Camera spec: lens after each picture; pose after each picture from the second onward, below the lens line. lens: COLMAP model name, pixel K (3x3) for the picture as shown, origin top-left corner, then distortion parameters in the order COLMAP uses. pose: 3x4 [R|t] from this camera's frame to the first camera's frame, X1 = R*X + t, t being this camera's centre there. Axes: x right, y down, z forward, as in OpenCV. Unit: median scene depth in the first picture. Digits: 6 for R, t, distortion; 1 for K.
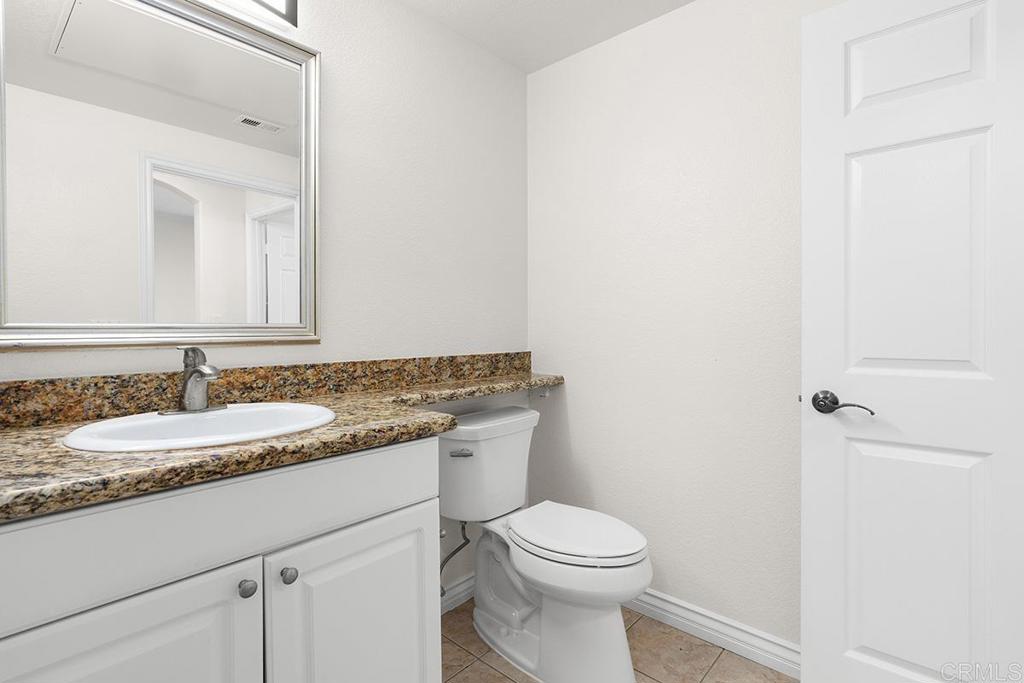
lens RADIAL K [[495.0, 0, 508.9], [0, 495.0, 344.0], [0, 0, 1]] dist [-0.002479, 0.001007]
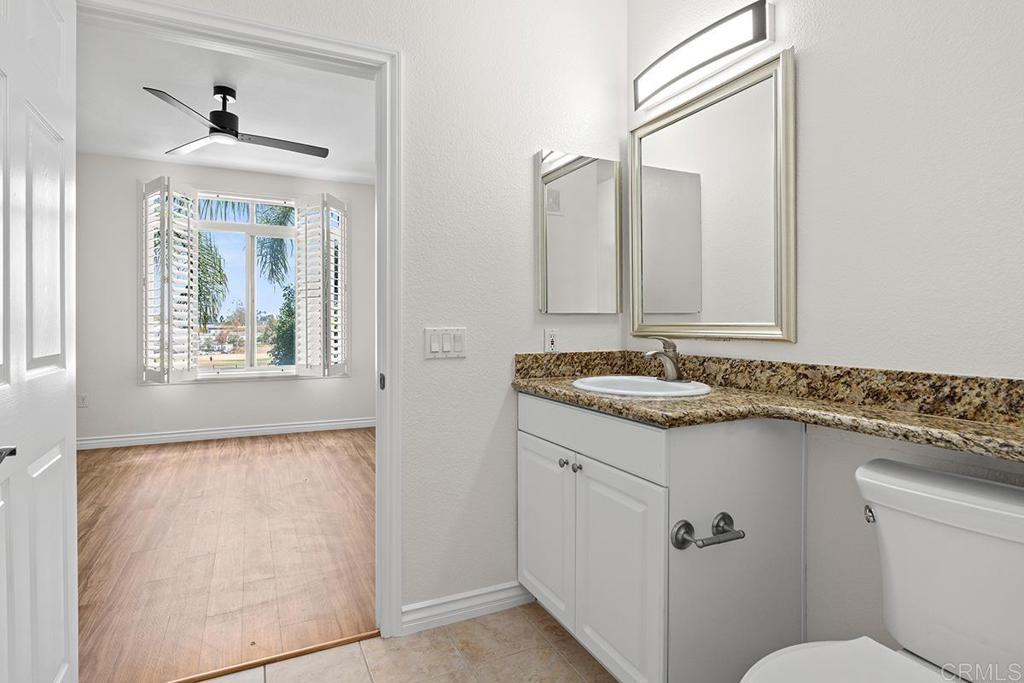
lens RADIAL K [[537.0, 0, 511.1], [0, 537.0, 331.4], [0, 0, 1]] dist [-0.002836, -0.000602]
pose [[-0.361465, 0.021897, -0.932129, 0.913877], [-0.025607, 0.999114, 0.033401, -0.048739], [0.932034, 0.035943, -0.360584, 0.955424]]
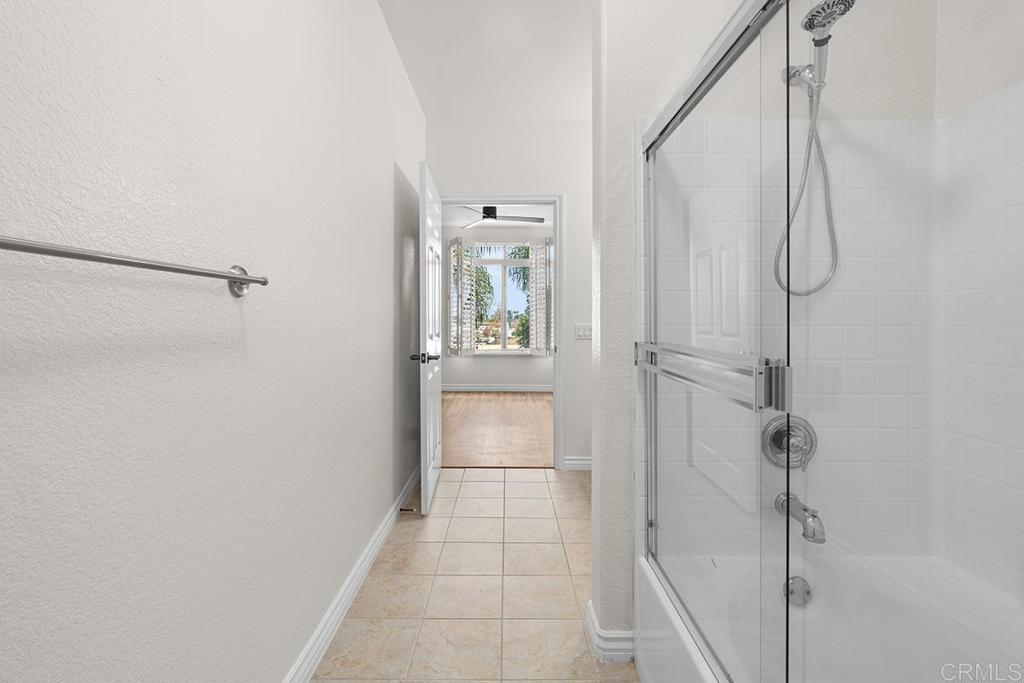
lens RADIAL K [[465.2, 0, 507.9], [0, 465.2, 320.8], [0, 0, 1]] dist [-0.004112, -0.000004]
pose [[-0.731016, 0.011126, -0.682270, 1.791154], [-0.010826, 0.999552, 0.027900, -0.093228], [0.682274, 0.027782, -0.730568, 1.964229]]
